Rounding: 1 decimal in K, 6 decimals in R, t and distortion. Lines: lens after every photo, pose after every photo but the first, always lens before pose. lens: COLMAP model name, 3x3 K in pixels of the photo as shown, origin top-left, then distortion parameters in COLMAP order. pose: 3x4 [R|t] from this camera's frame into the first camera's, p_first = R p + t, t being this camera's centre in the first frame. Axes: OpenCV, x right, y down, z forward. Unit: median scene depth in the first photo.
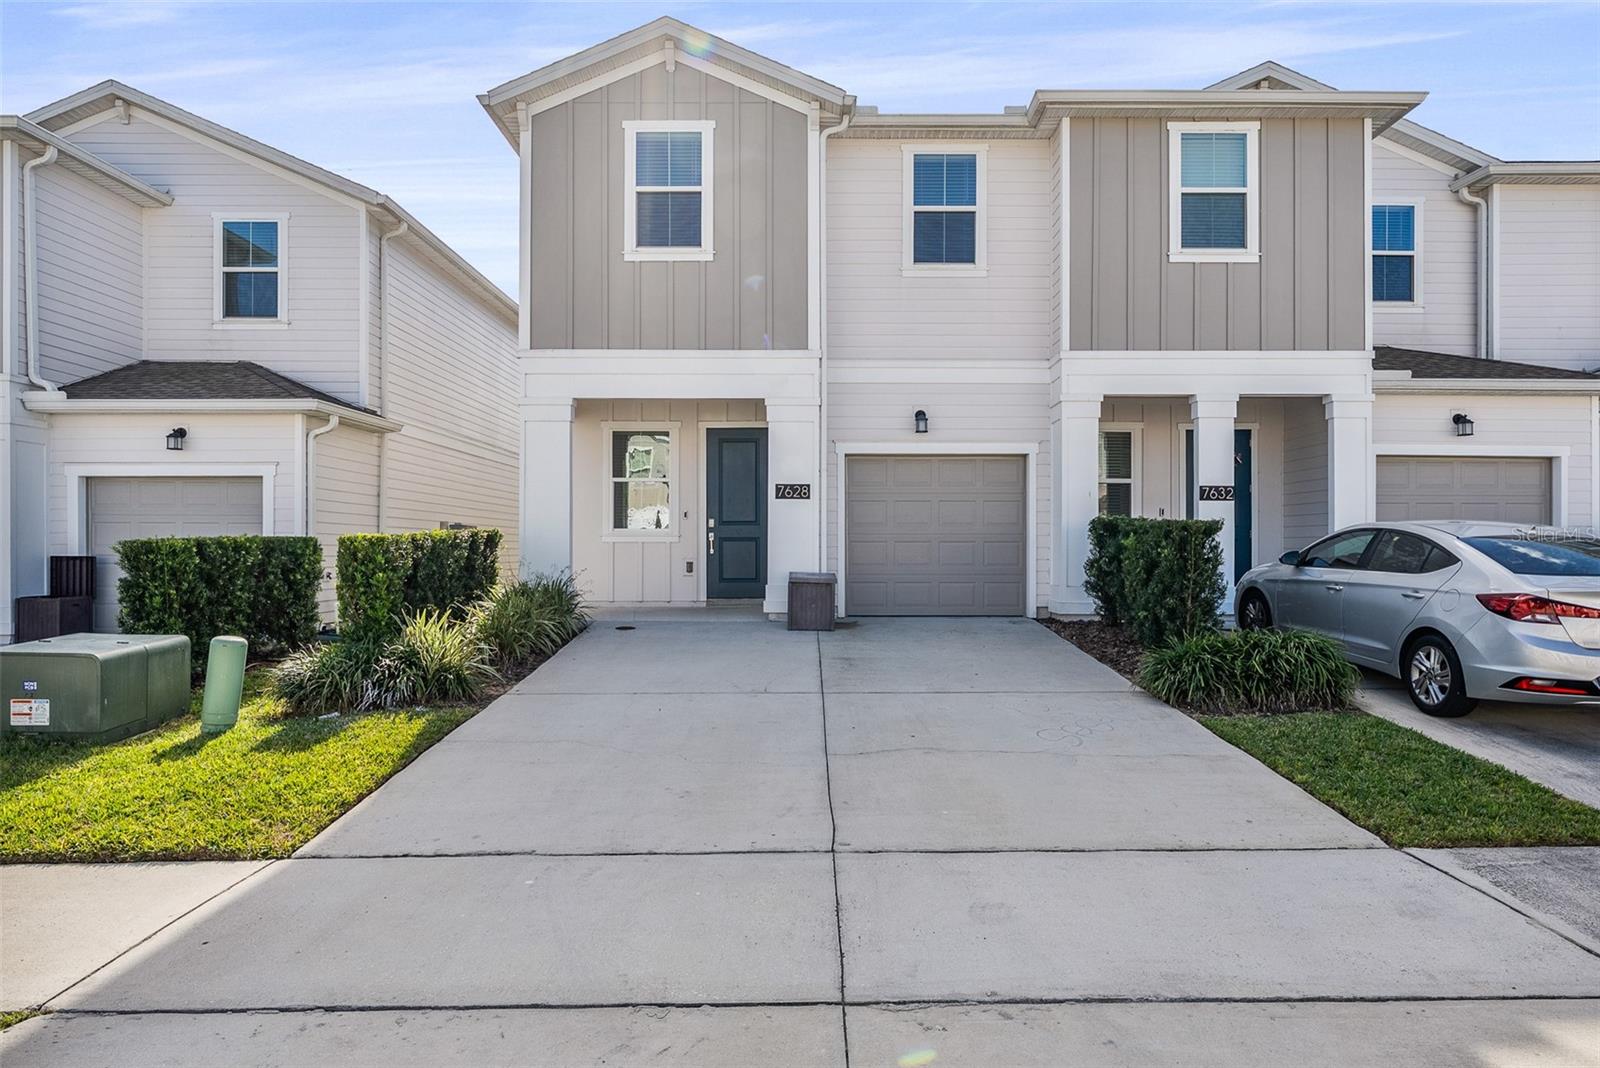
lens RADIAL K [[965.0, 0, 800.4], [0, 965.0, 539.4], [0, 0, 1]] dist [0.004969, -0.001011]
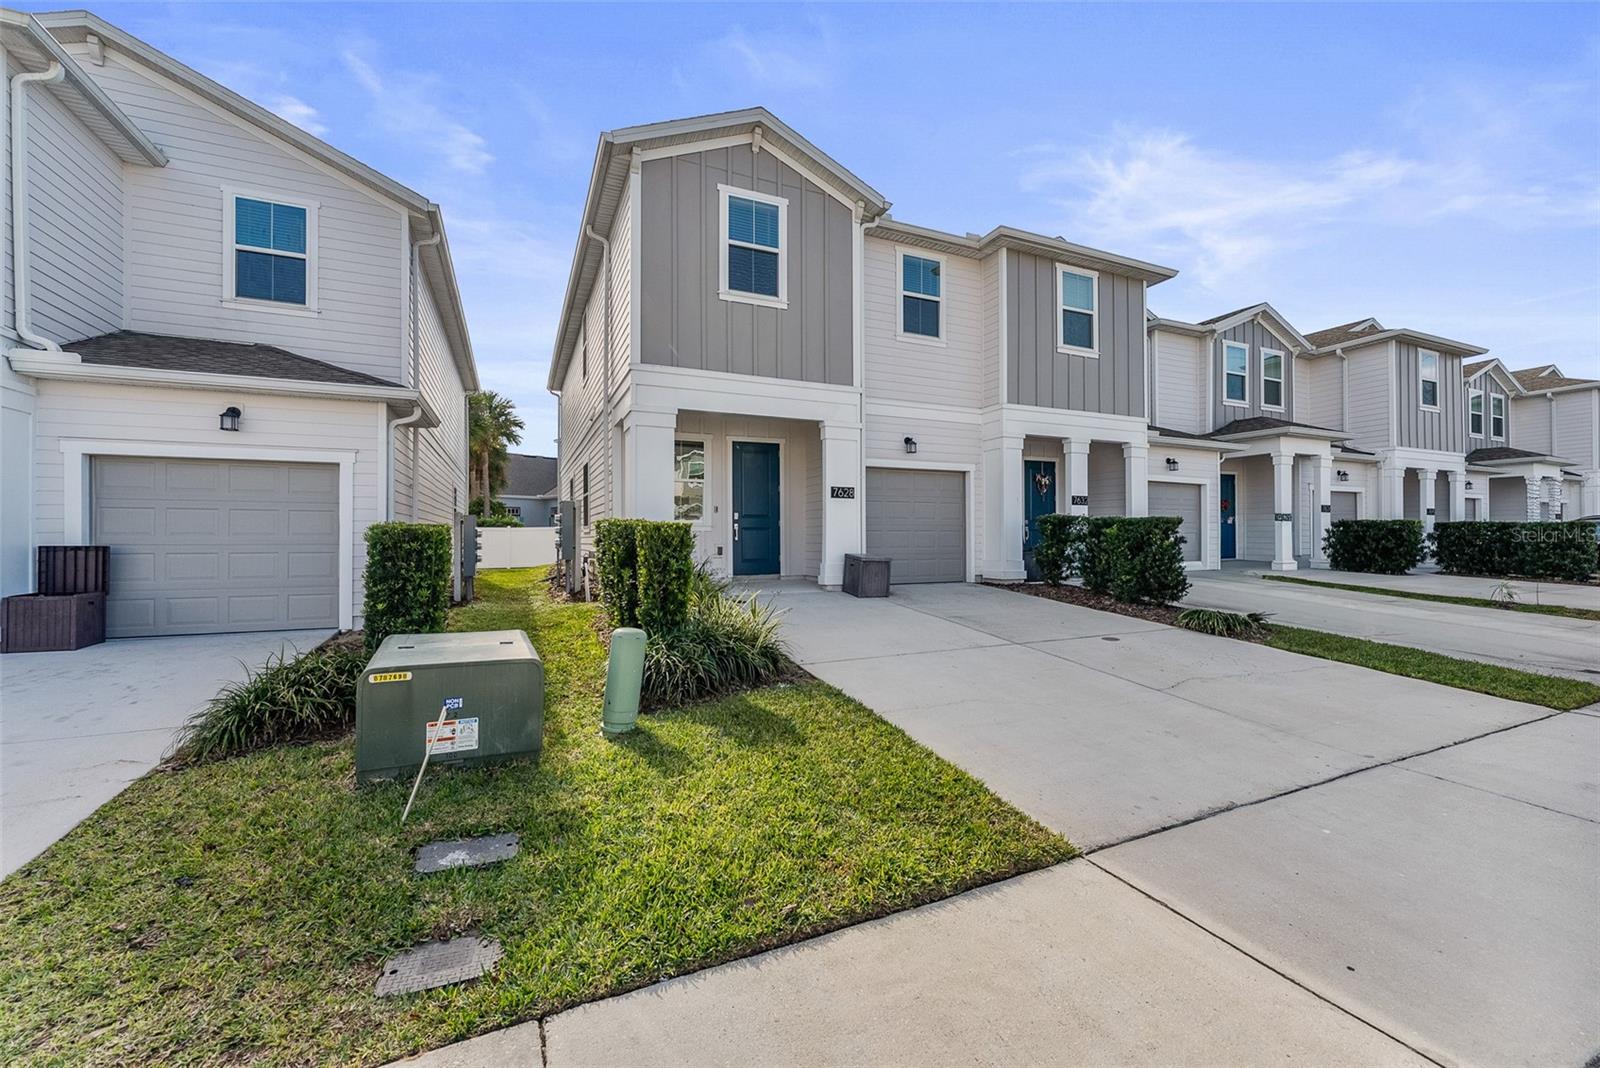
lens RADIAL K [[652.3, 0, 801.4], [0, 652.3, 528.5], [0, 0, 1]] dist [-0.000057, 0.000410]
pose [[0.908020, 0.002797, 0.418918, -0.423381], [-0.001305, 0.999992, -0.003847, 0.003007], [-0.418925, 0.002947, 0.908016, 0.209698]]
